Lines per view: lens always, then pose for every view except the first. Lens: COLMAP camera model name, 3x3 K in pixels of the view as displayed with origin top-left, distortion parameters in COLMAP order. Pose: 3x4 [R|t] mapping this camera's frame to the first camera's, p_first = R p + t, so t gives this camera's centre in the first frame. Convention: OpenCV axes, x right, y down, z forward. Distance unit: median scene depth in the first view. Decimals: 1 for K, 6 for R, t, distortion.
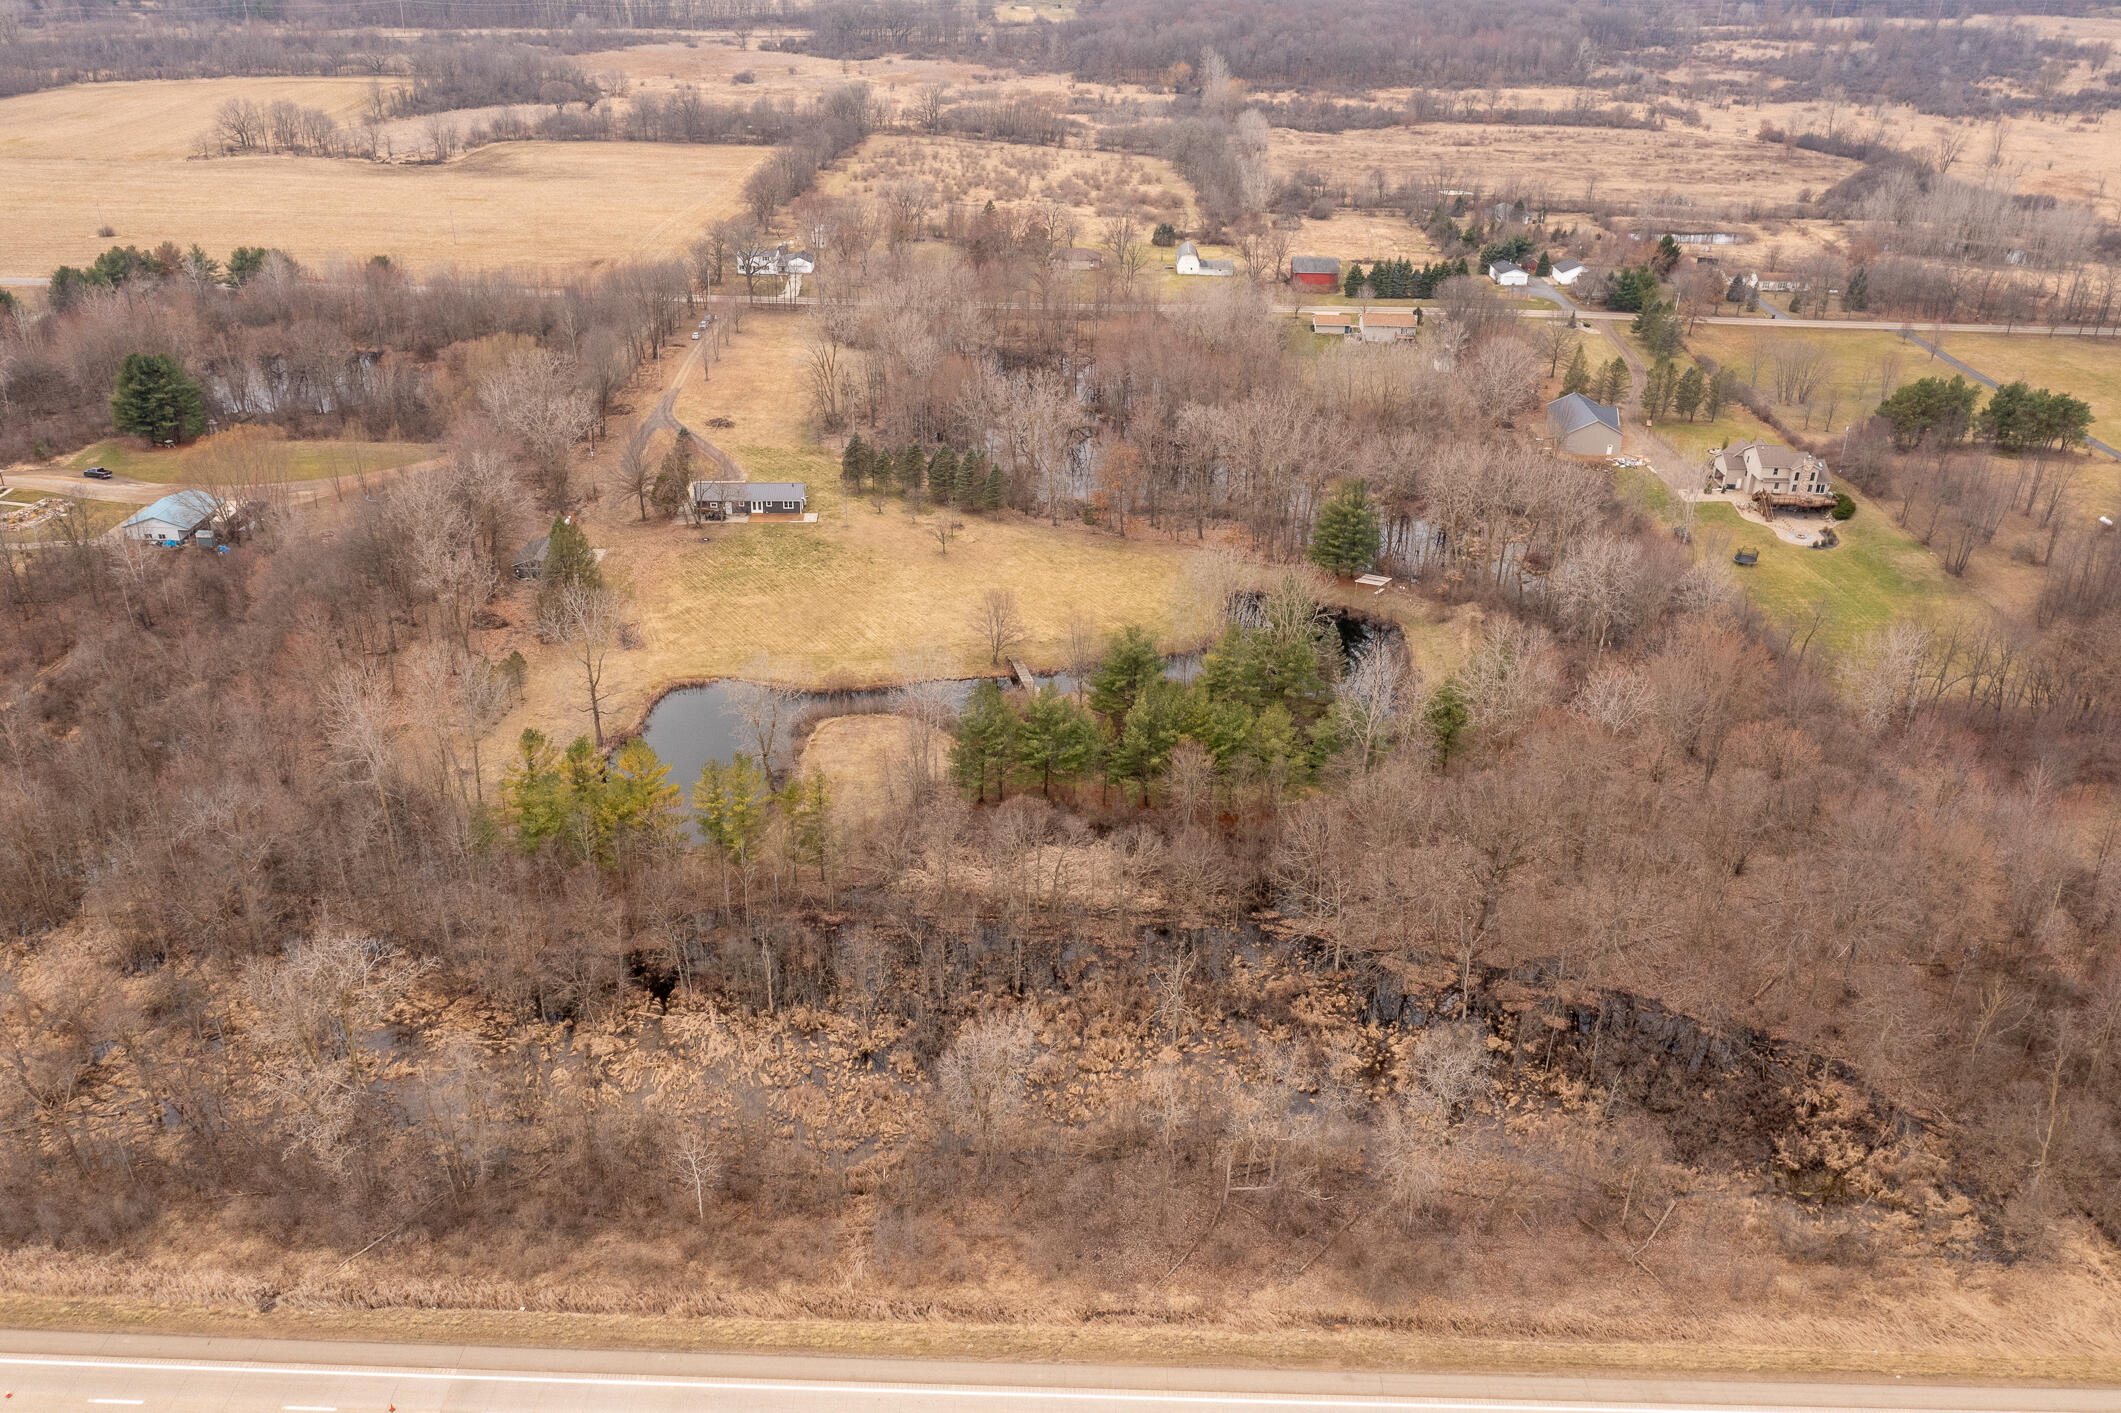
lens RADIAL K [[1659.4, 0, 1057.8], [0, 1659.4, 705.1], [0, 0, 1]] dist [-0.007270, 0.018878]
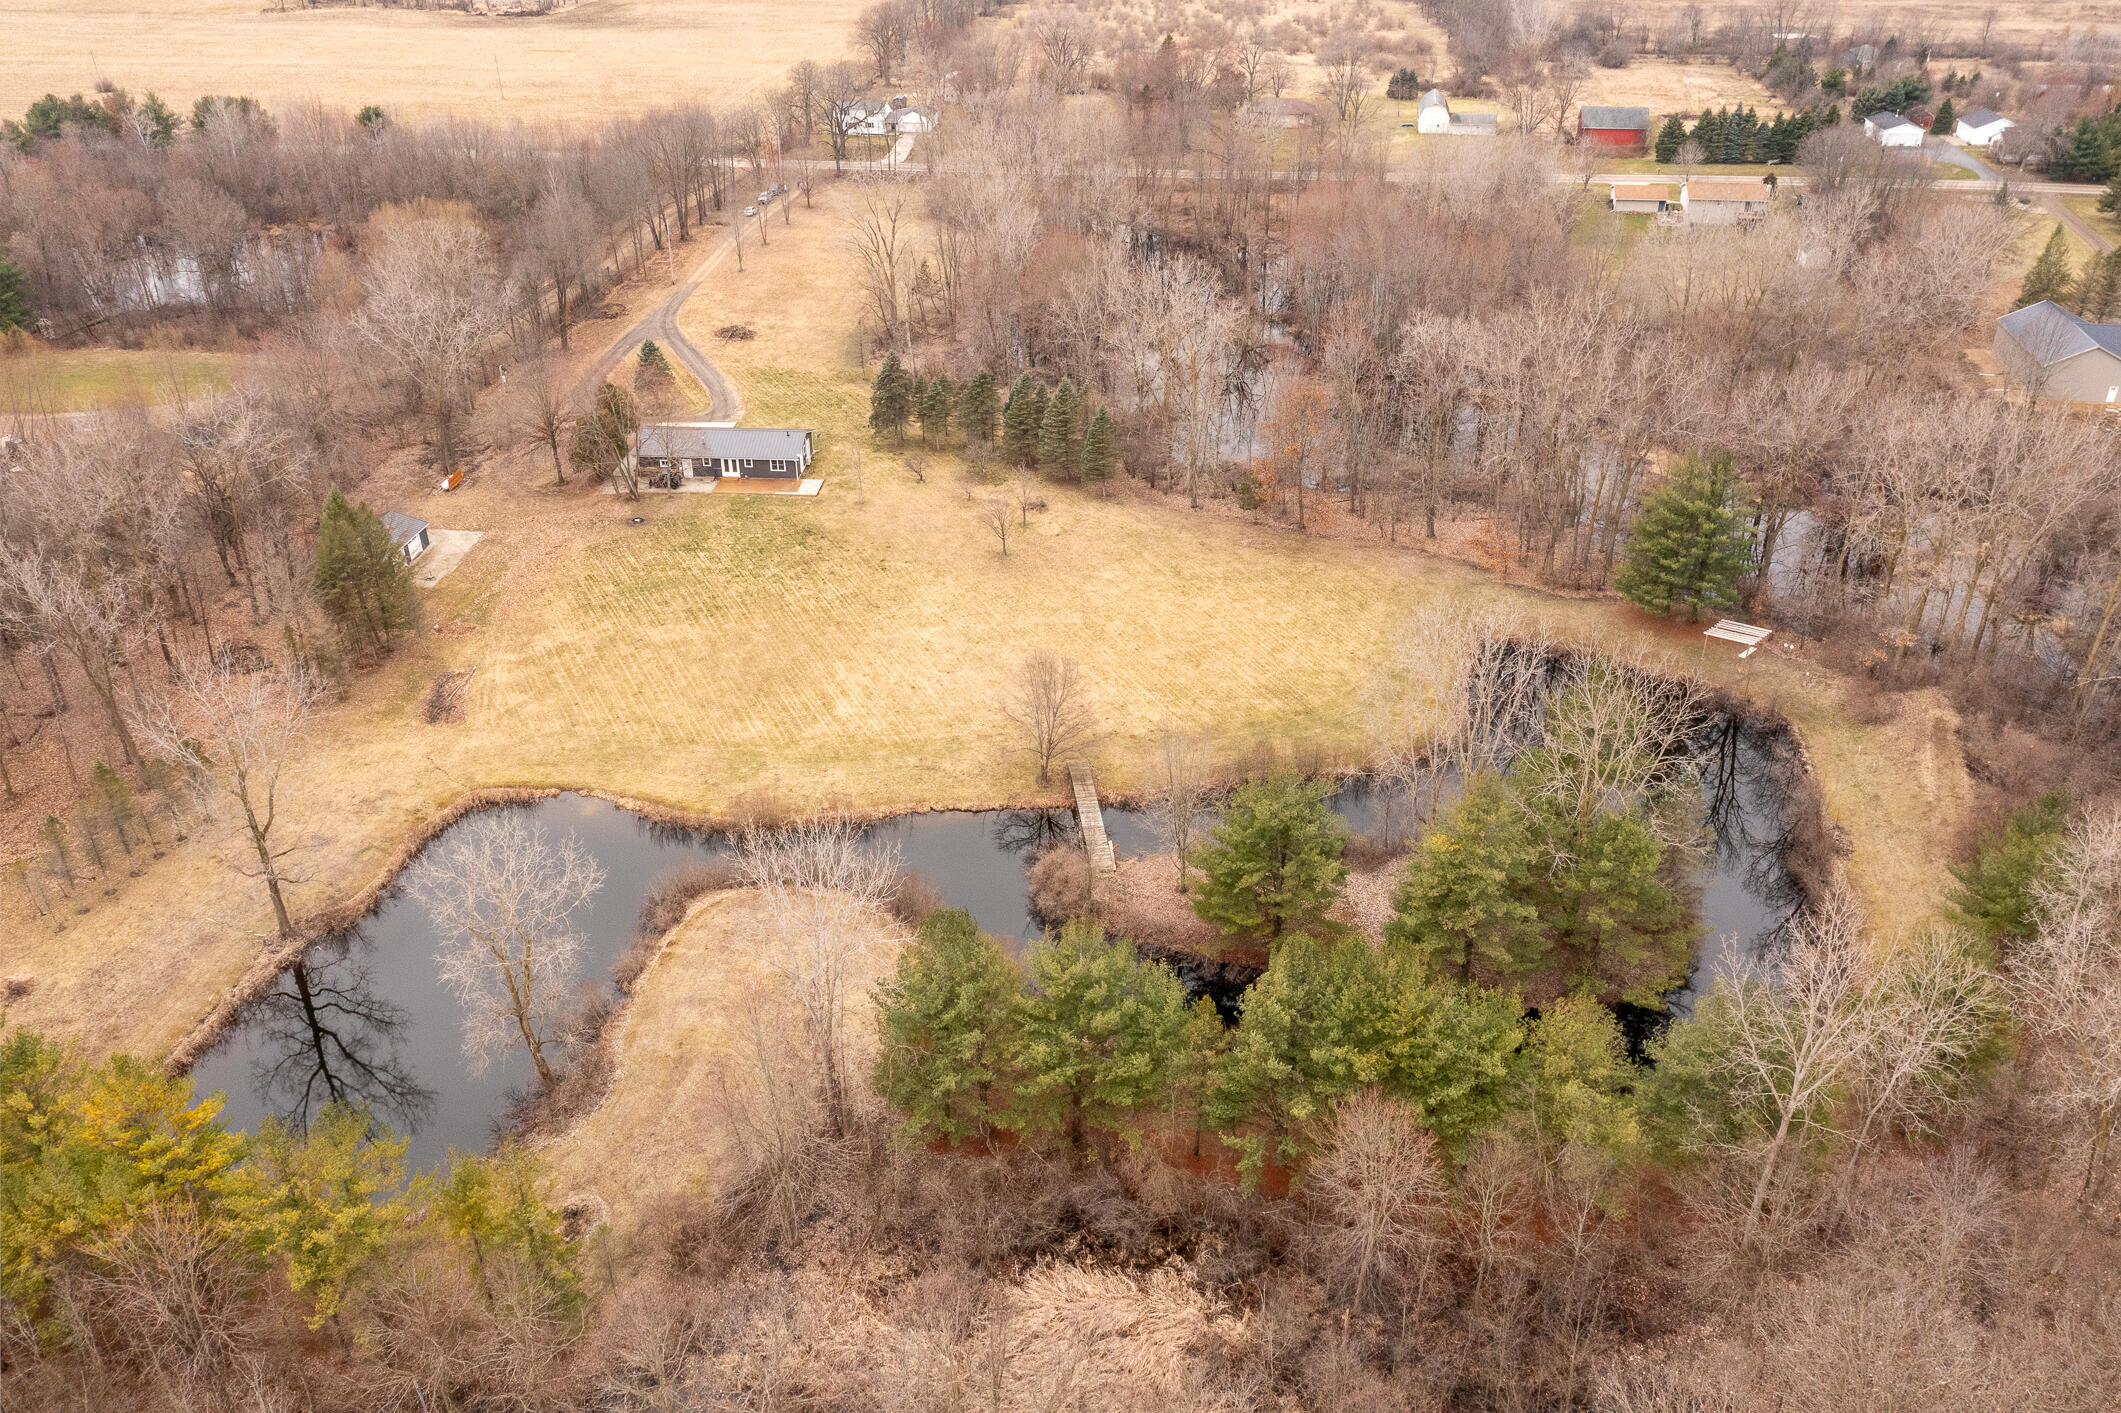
lens RADIAL K [[1659.4, 0, 1056.2], [0, 1659.4, 698.8], [0, 0, 1]] dist [-0.007270, 0.018878]
pose [[0.990363, 0.042111, -0.131942, 0.031055], [-0.035117, 0.997875, 0.054891, -0.066163], [0.133973, -0.049729, 0.989736, 0.356314]]
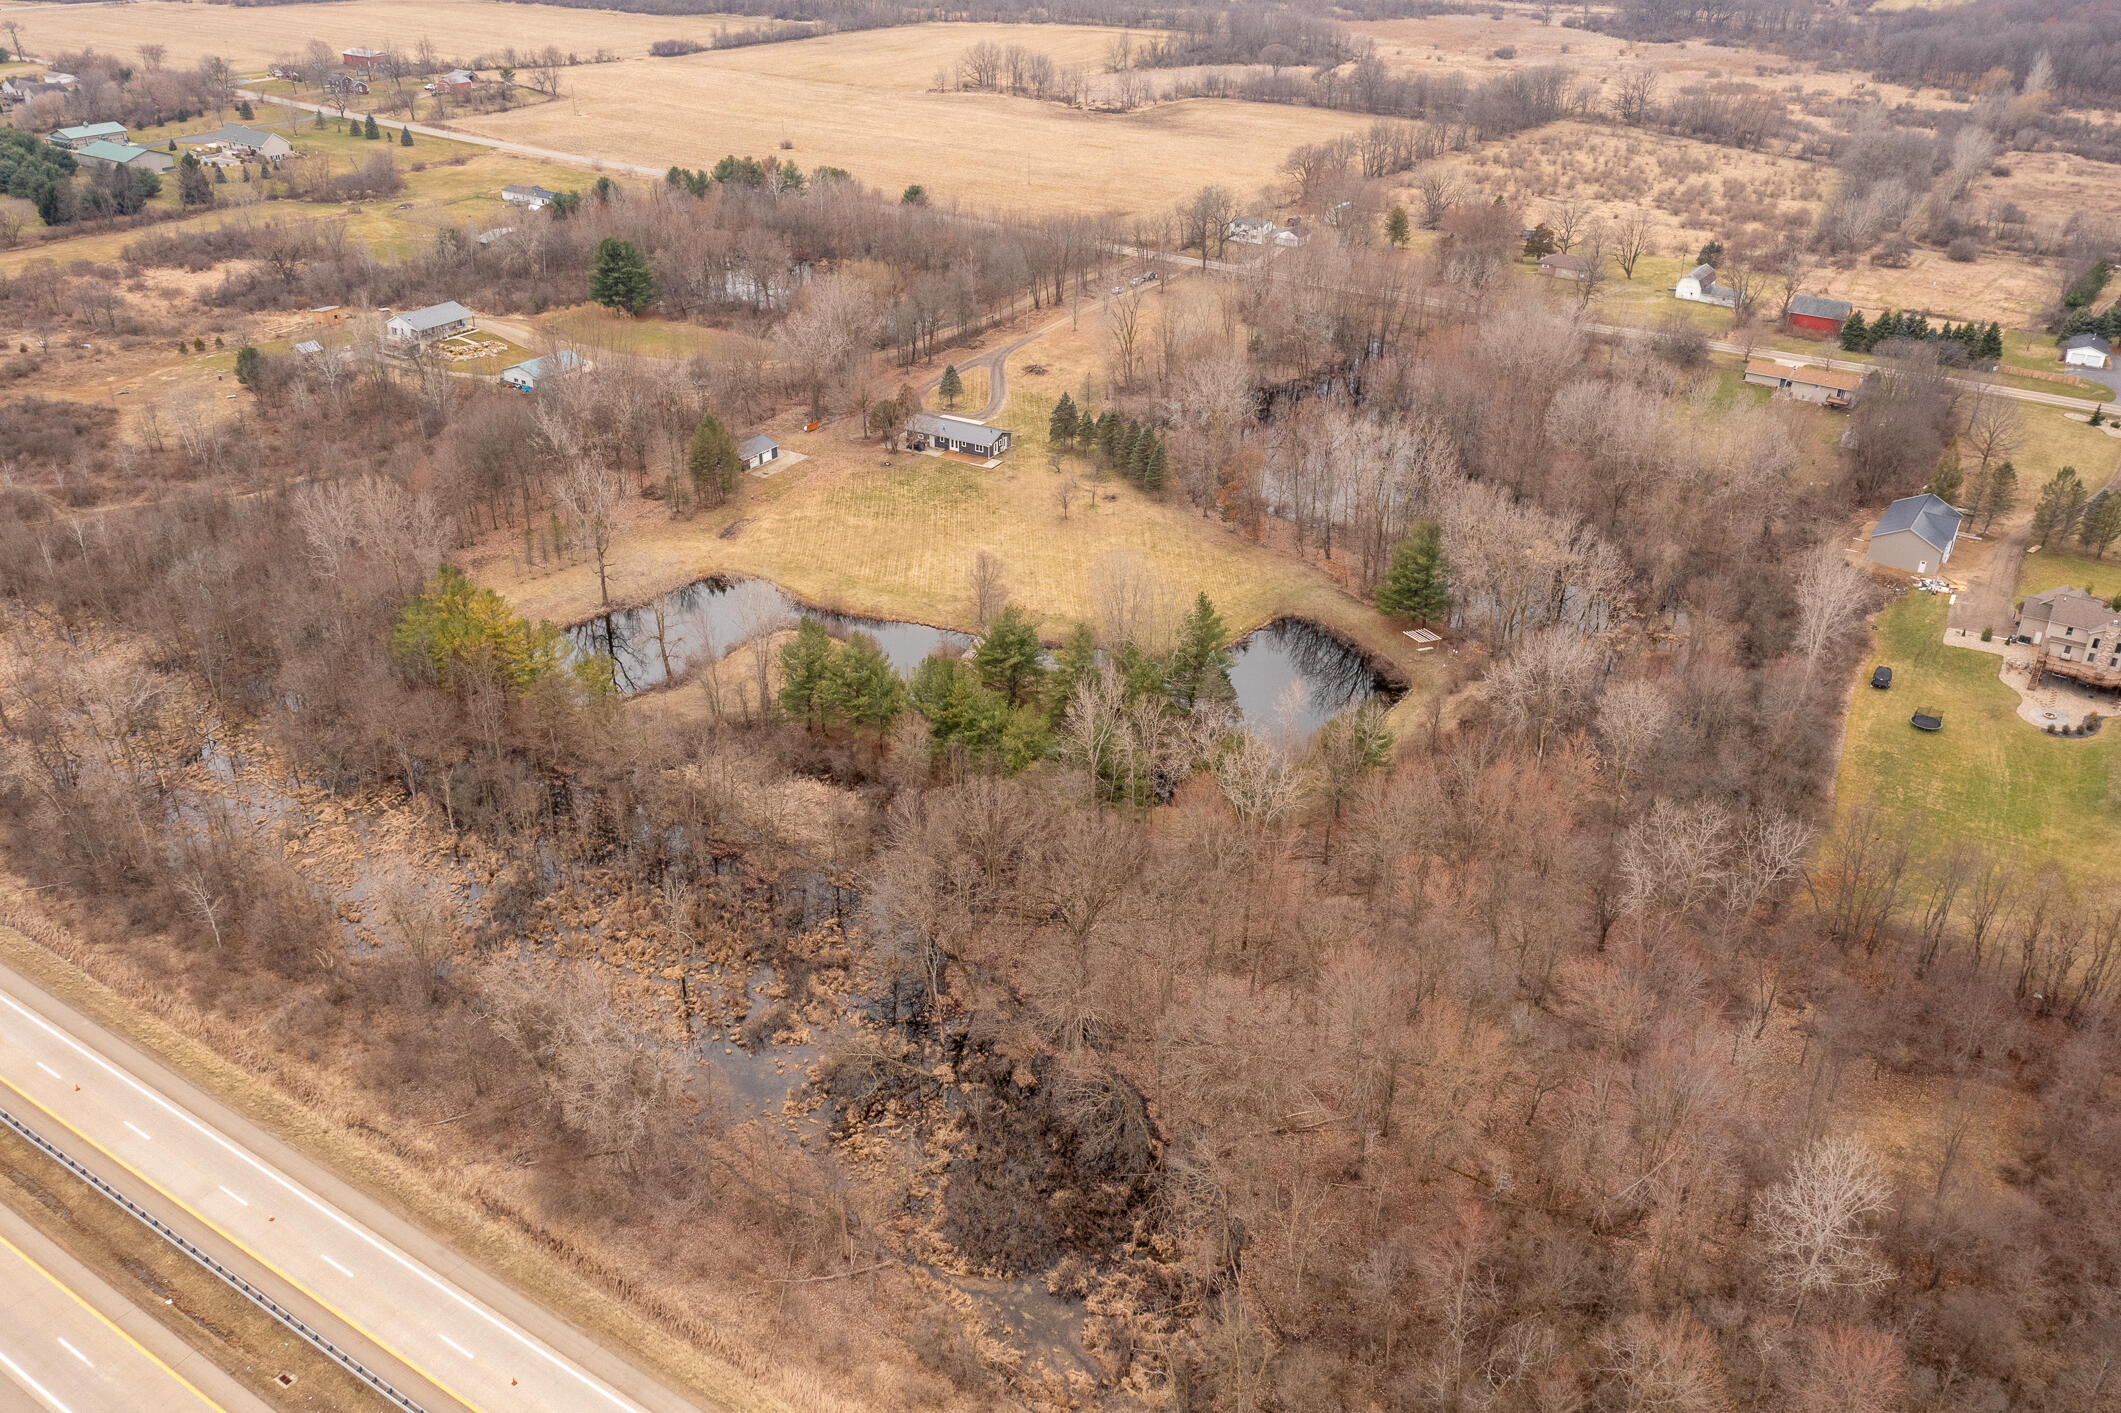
lens RADIAL K [[1659.4, 0, 1062.4], [0, 1659.4, 719.6], [0, 0, 1]] dist [-0.007270, 0.018878]
pose [[0.847960, 0.250947, -0.466893, 0.401100], [-0.239753, 0.967158, 0.084398, -0.052367], [0.472739, 0.040373, 0.880277, 0.092876]]
